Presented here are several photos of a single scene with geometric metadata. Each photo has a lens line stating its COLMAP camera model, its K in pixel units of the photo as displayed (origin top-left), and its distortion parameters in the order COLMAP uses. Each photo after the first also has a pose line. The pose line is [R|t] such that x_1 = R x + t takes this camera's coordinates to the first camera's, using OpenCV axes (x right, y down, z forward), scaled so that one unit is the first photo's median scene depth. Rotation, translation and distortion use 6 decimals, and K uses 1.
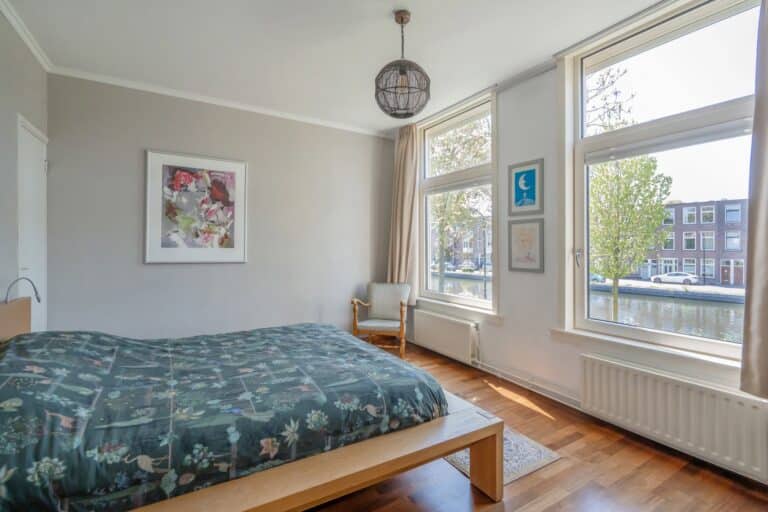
lens RADIAL K [[358.8, 0, 387.0], [0, 358.8, 251.2], [0, 0, 1]] dist [-0.001800, 0.000412]
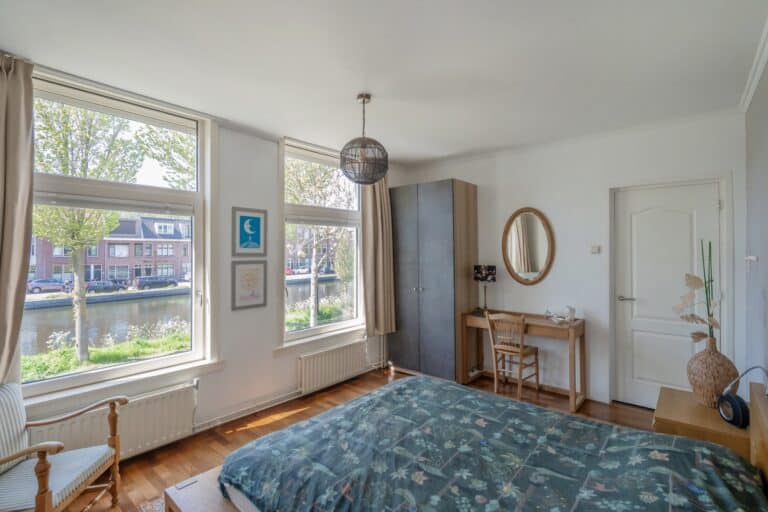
lens RADIAL K [[358.8, 0, 389.1], [0, 358.8, 251.0], [0, 0, 1]] dist [-0.001800, 0.000412]
pose [[-0.319483, -0.003396, 0.947586, -0.825787], [0.009706, 0.999929, 0.006856, -0.126681], [-0.947542, 0.011387, -0.319427, 0.991011]]
